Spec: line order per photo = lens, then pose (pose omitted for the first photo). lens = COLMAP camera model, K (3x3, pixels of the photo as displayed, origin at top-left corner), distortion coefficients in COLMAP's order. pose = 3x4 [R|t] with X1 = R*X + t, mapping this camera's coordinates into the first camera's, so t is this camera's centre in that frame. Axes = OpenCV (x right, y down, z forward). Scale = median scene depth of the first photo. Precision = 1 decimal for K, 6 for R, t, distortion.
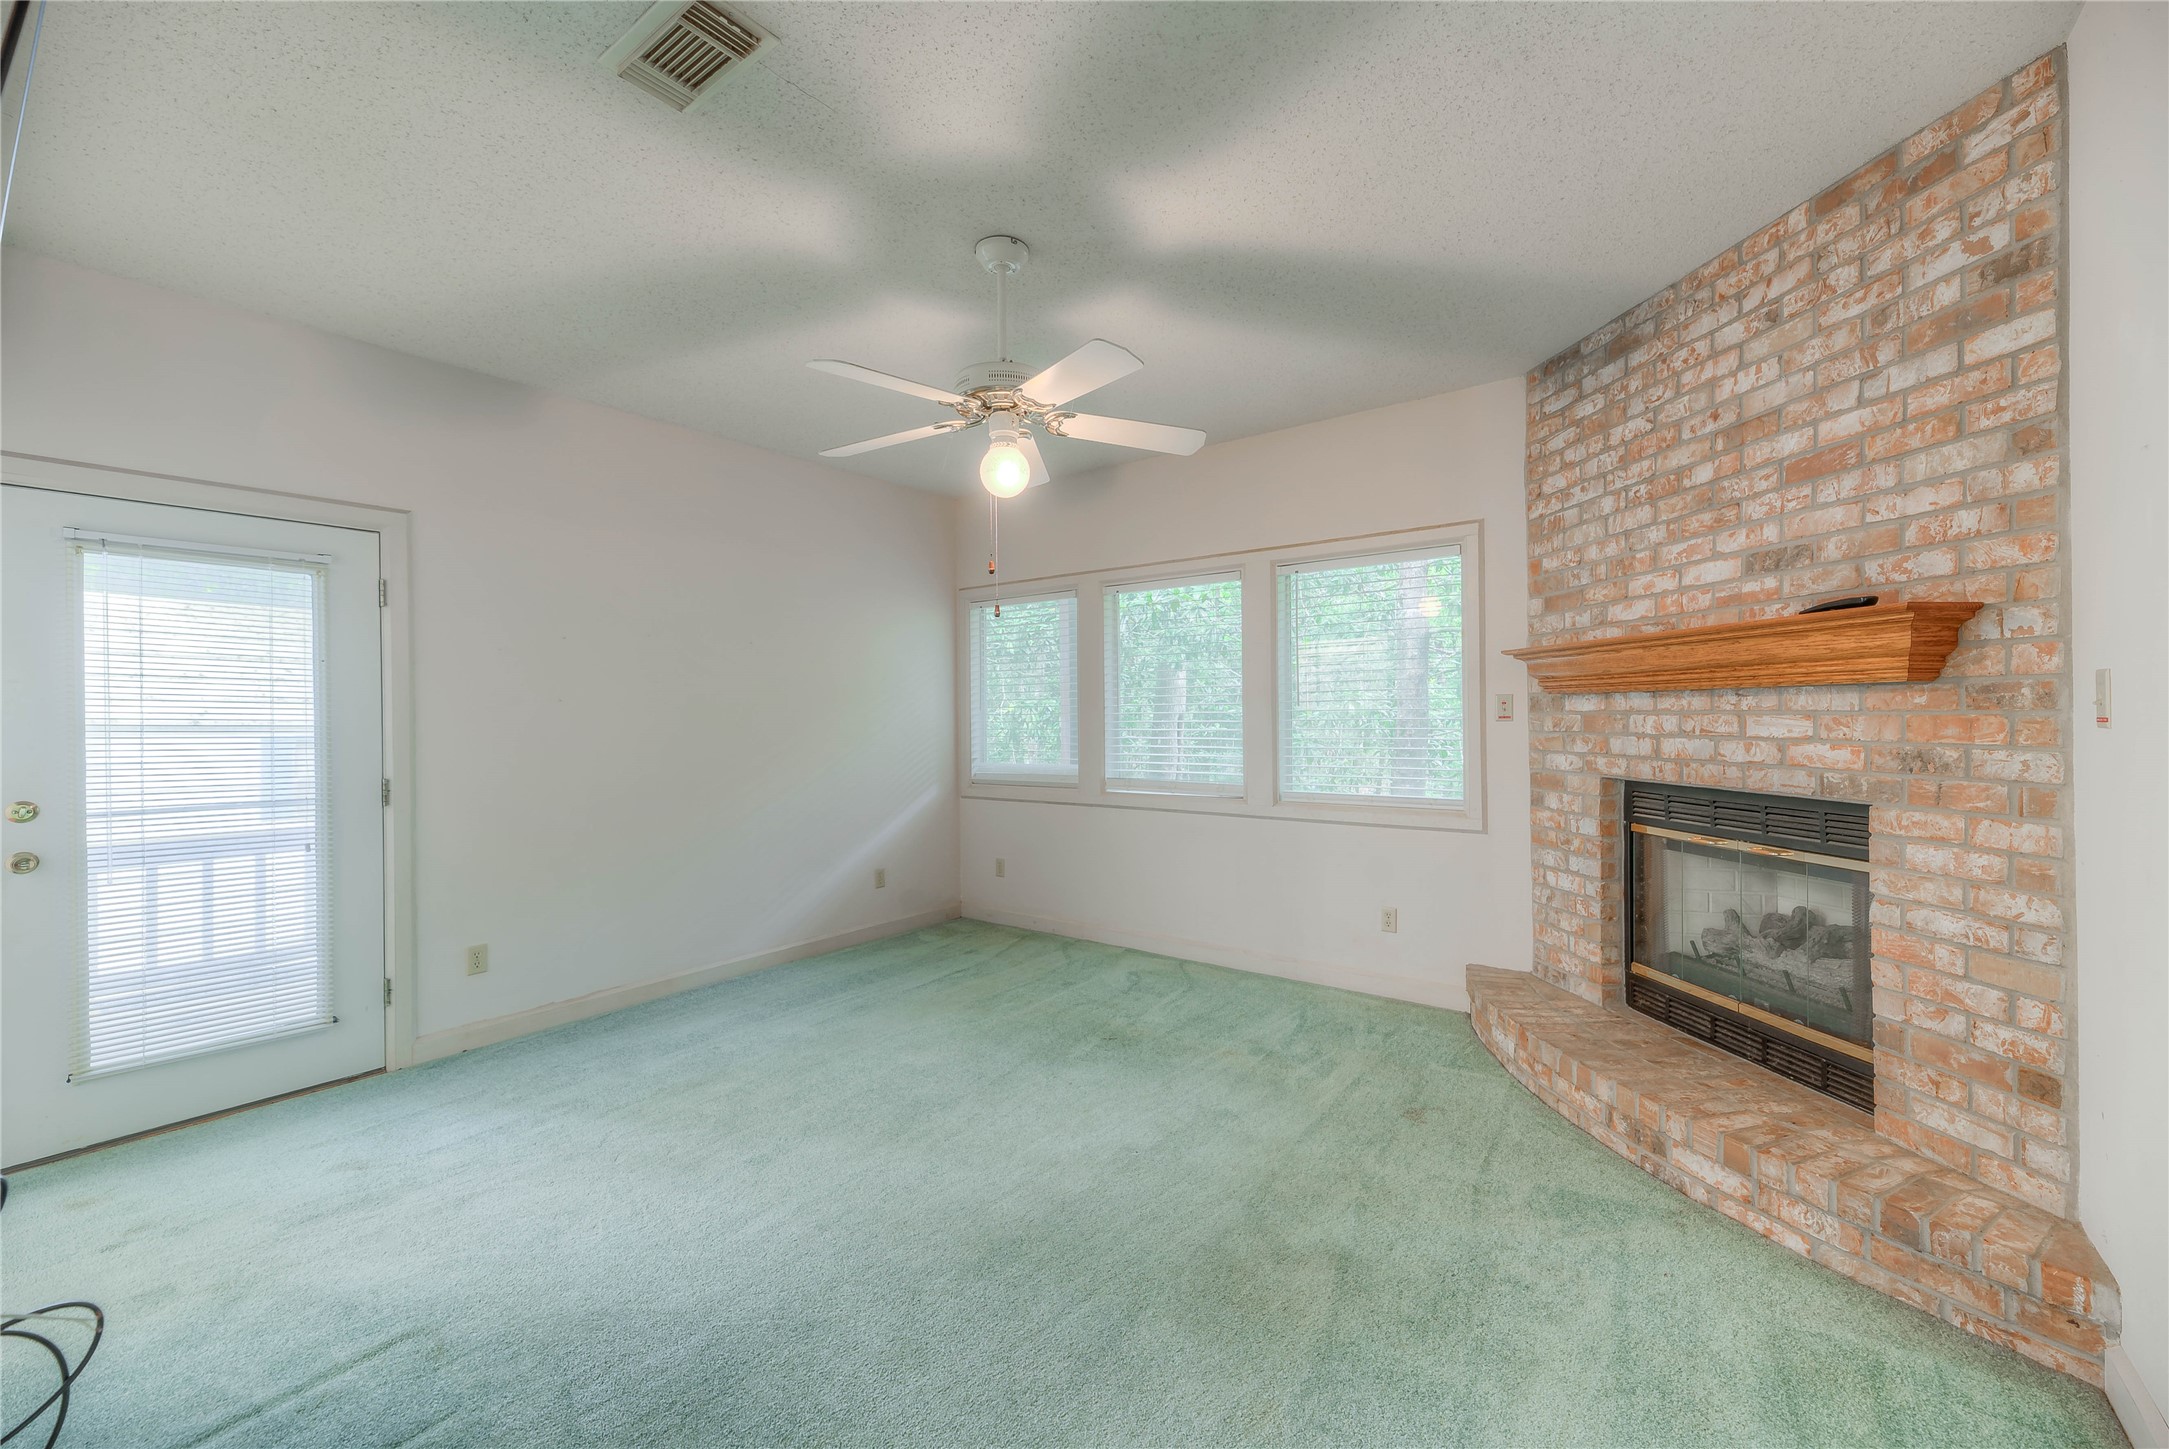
lens RADIAL K [[873.3, 0, 1096.0], [0, 873.3, 715.1], [0, 0, 1]] dist [0.002392, 0.000117]
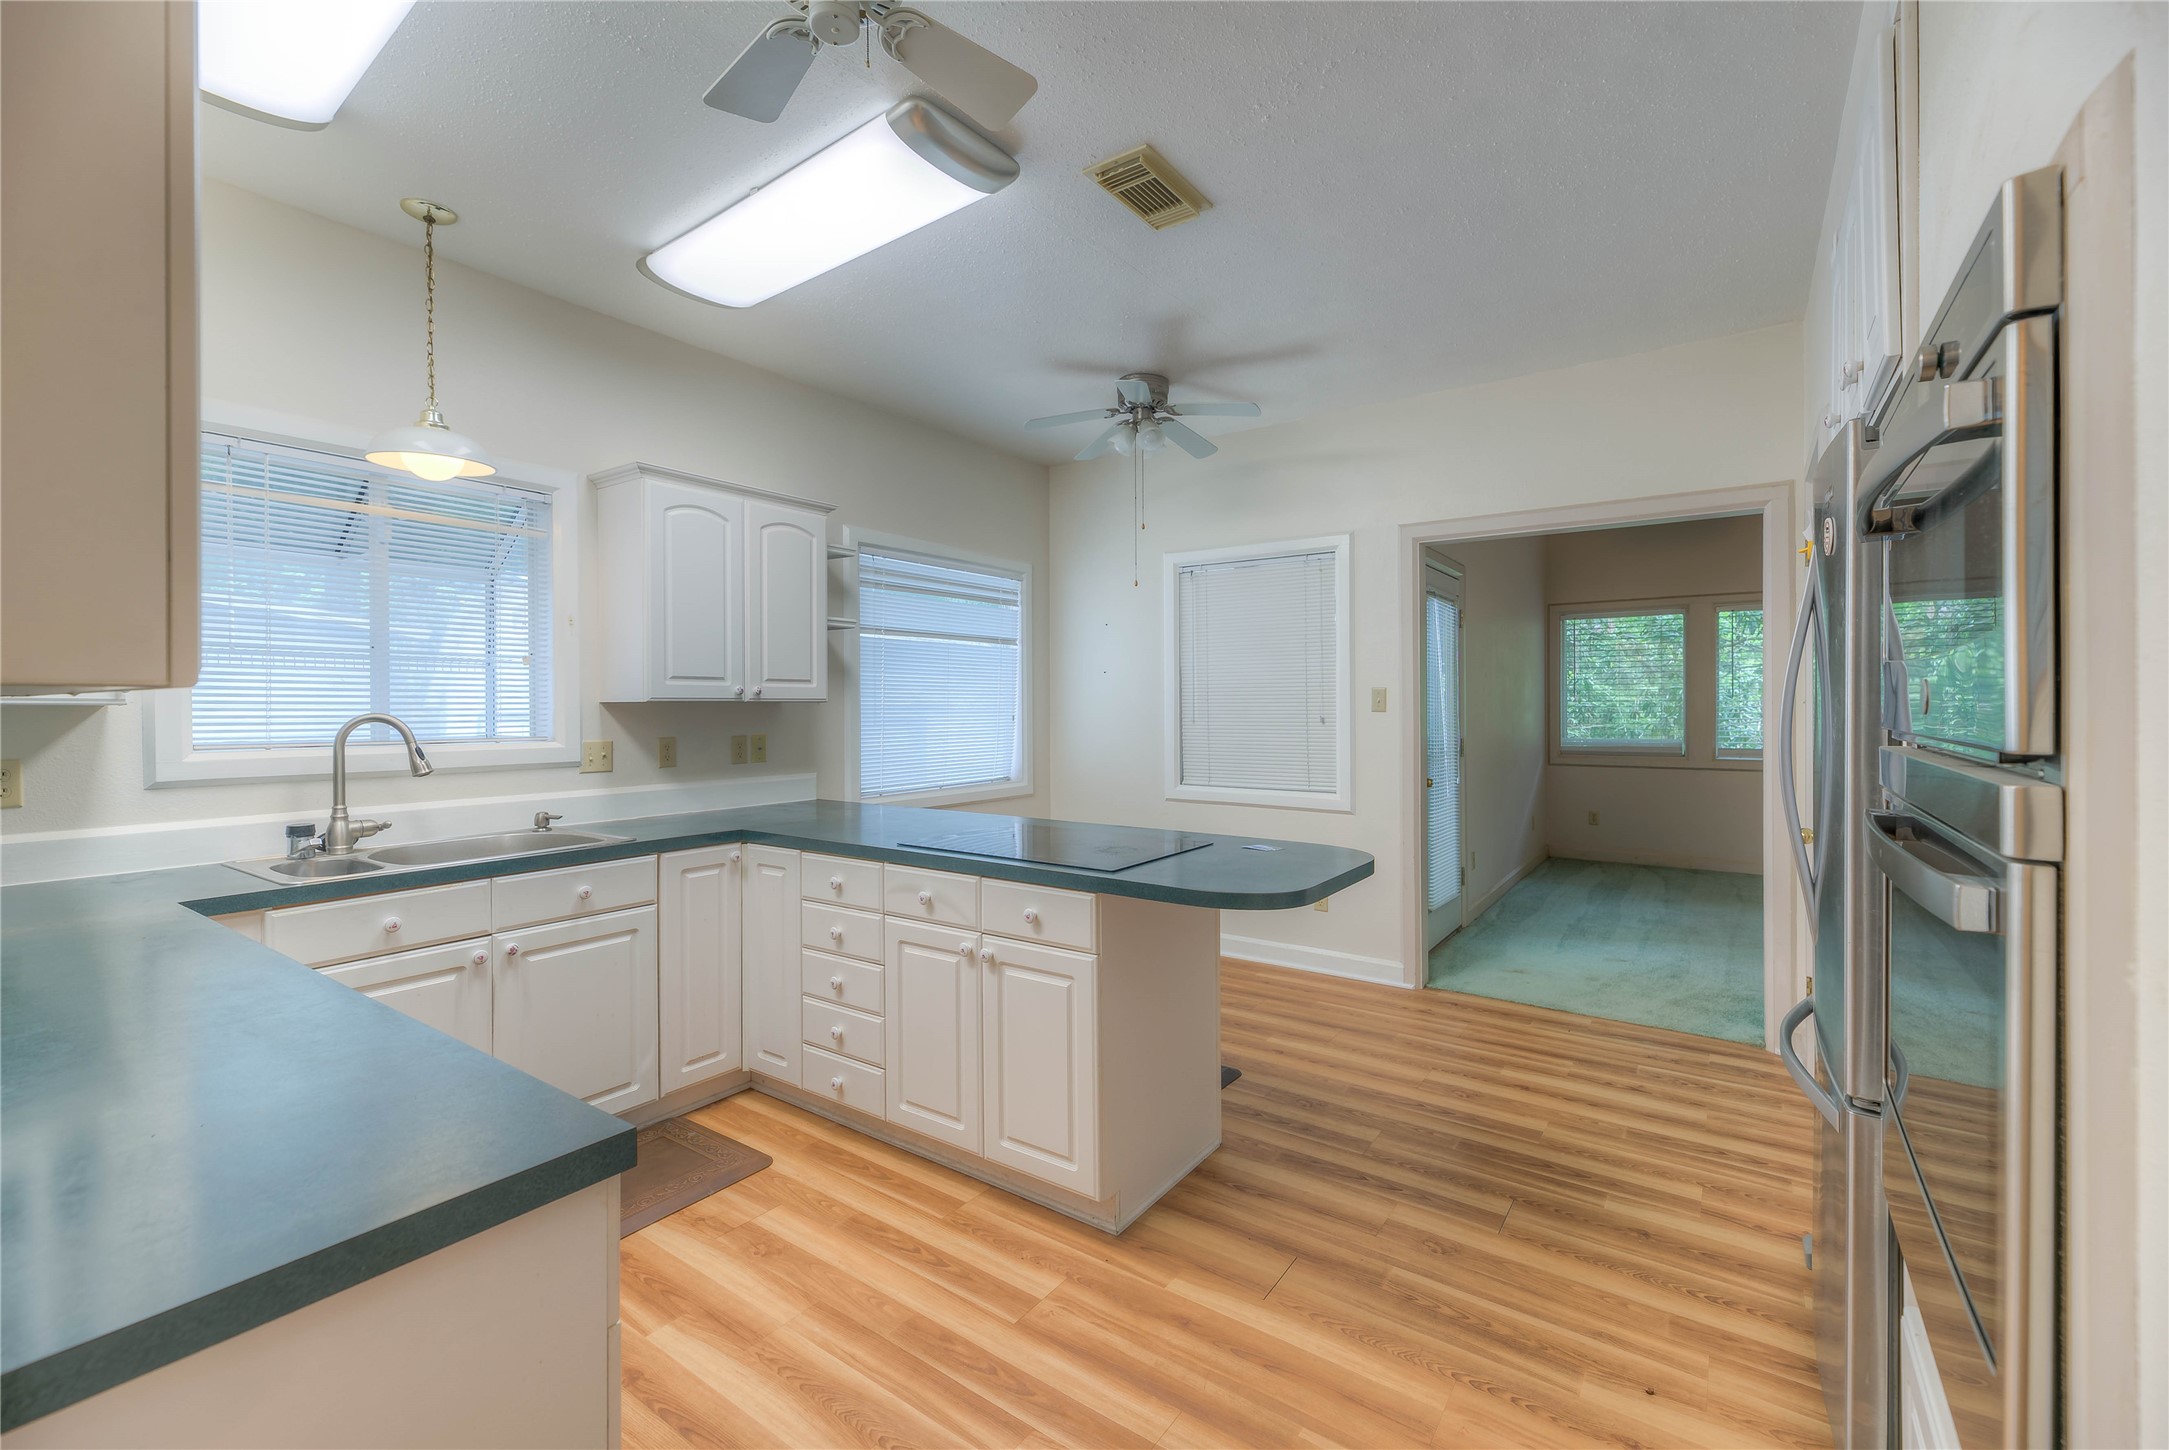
lens RADIAL K [[918.8, 0, 1079.4], [0, 918.8, 701.1], [0, 0, 1]] dist [0.007205, -0.000017]
pose [[0.999655, 0.005131, 0.025769, -1.920844], [-0.005016, 0.999977, -0.004493, 0.022599], [-0.025791, 0.004363, 0.999658, -0.760251]]
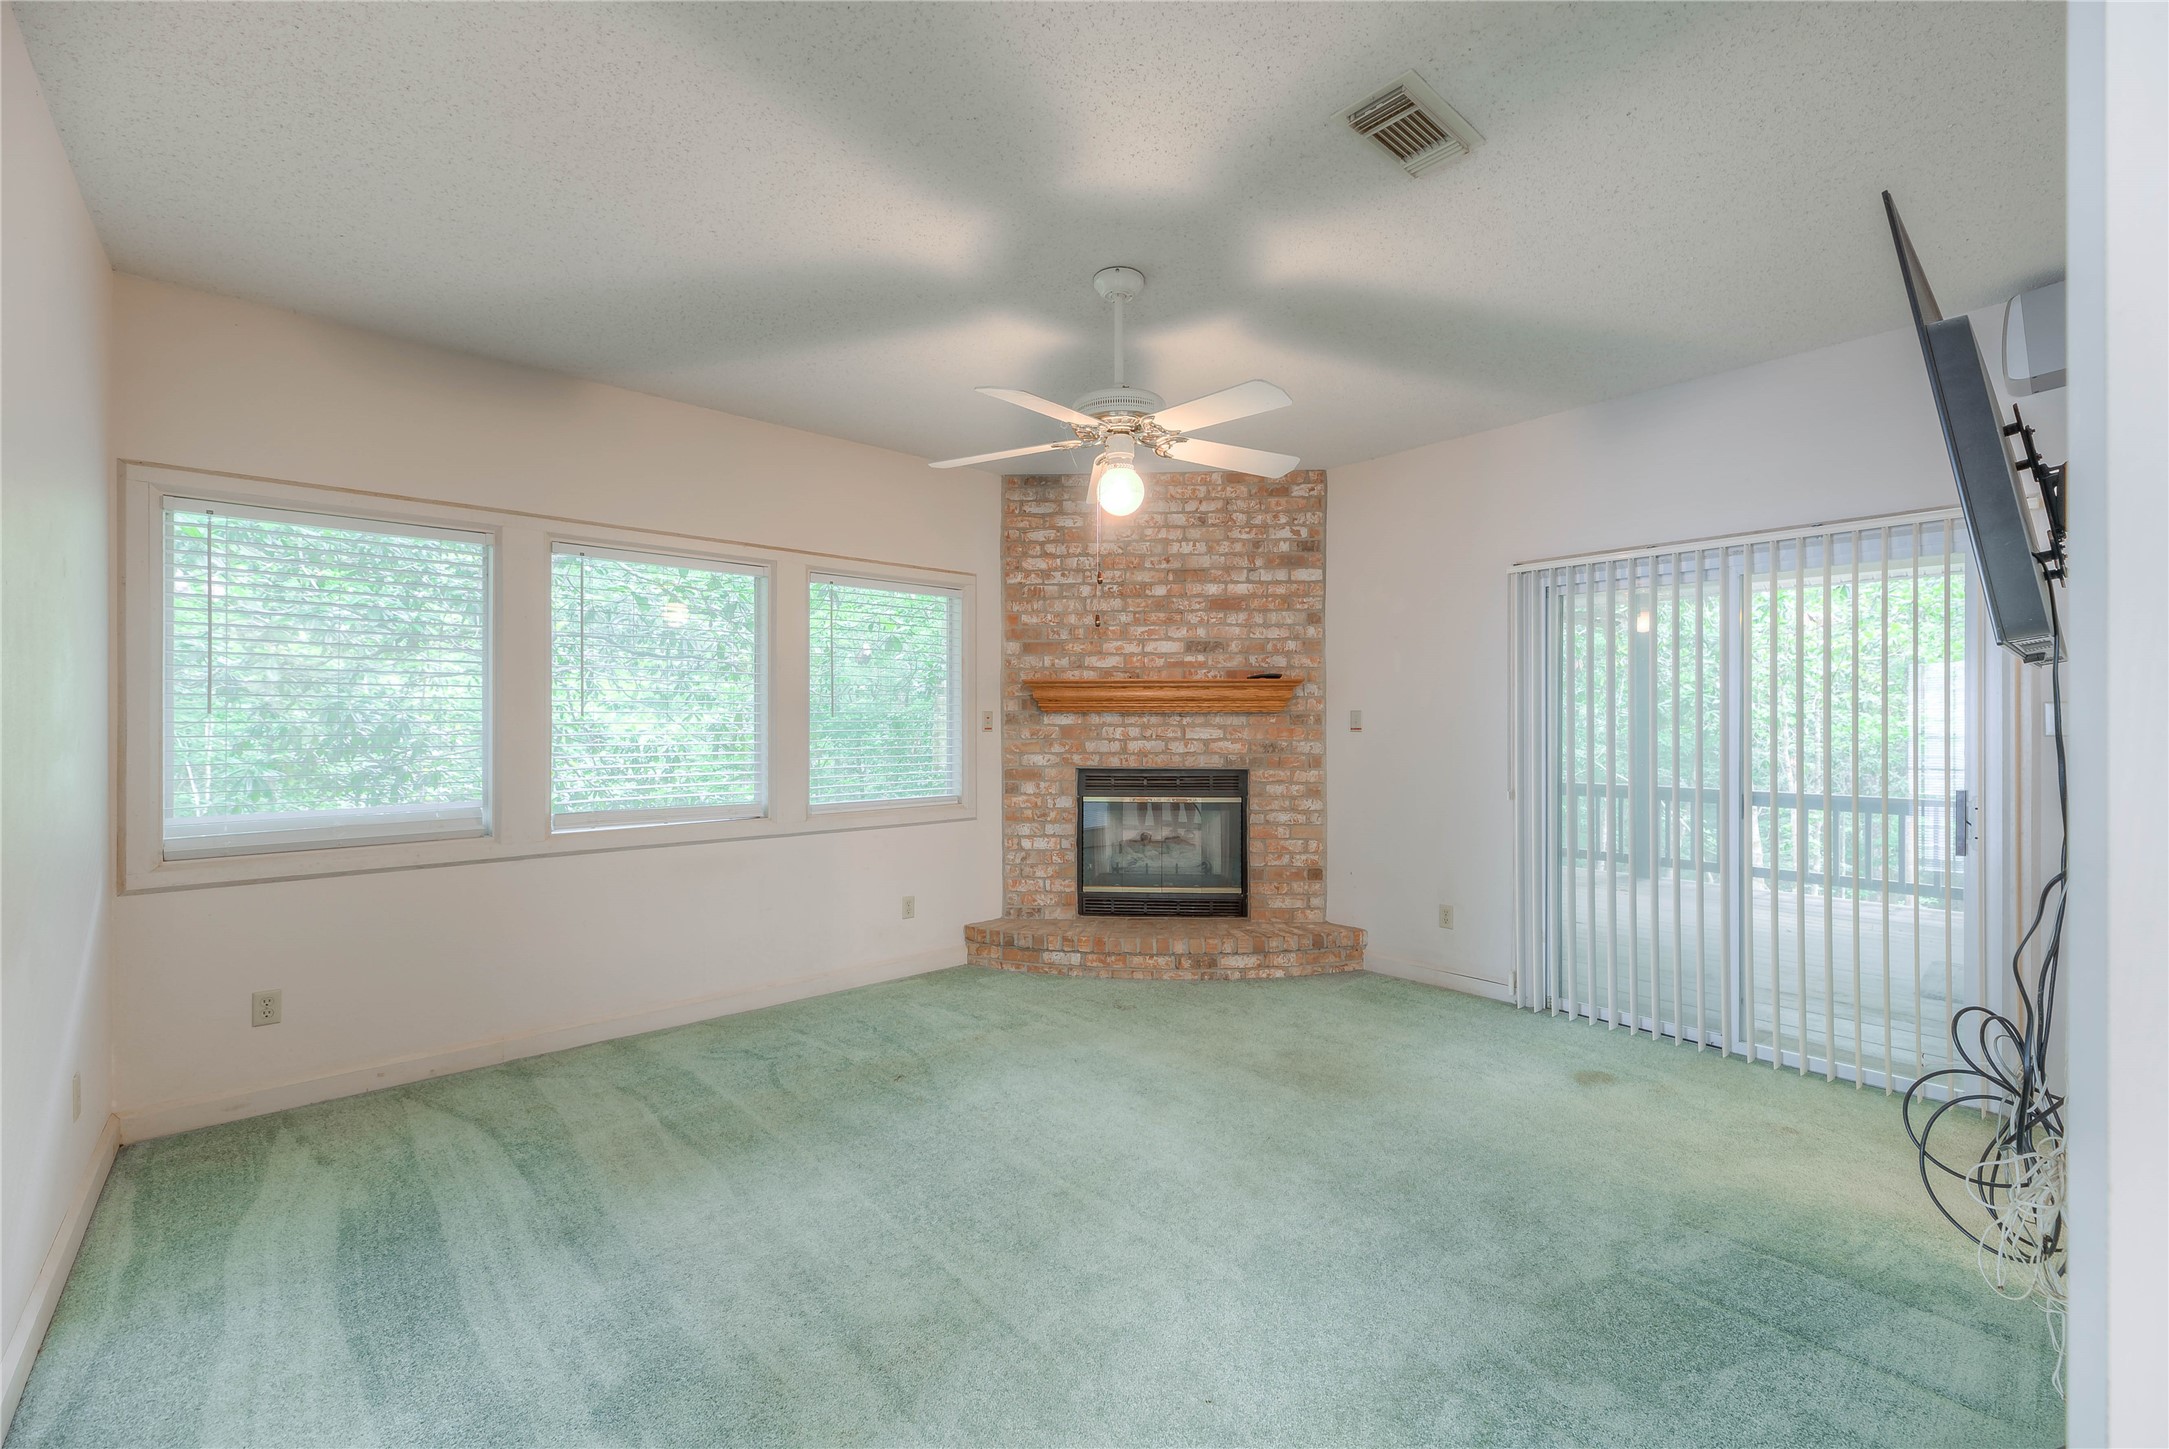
lens RADIAL K [[881.4, 0, 1103.8], [0, 881.4, 725.7], [0, 0, 1]] dist [0.009383, -0.000651]
pose [[0.189026, 0.009395, 0.981927, -1.136581], [-0.000930, 0.999955, -0.009388, 0.014824], [-0.981972, 0.000862, 0.189027, 0.821381]]
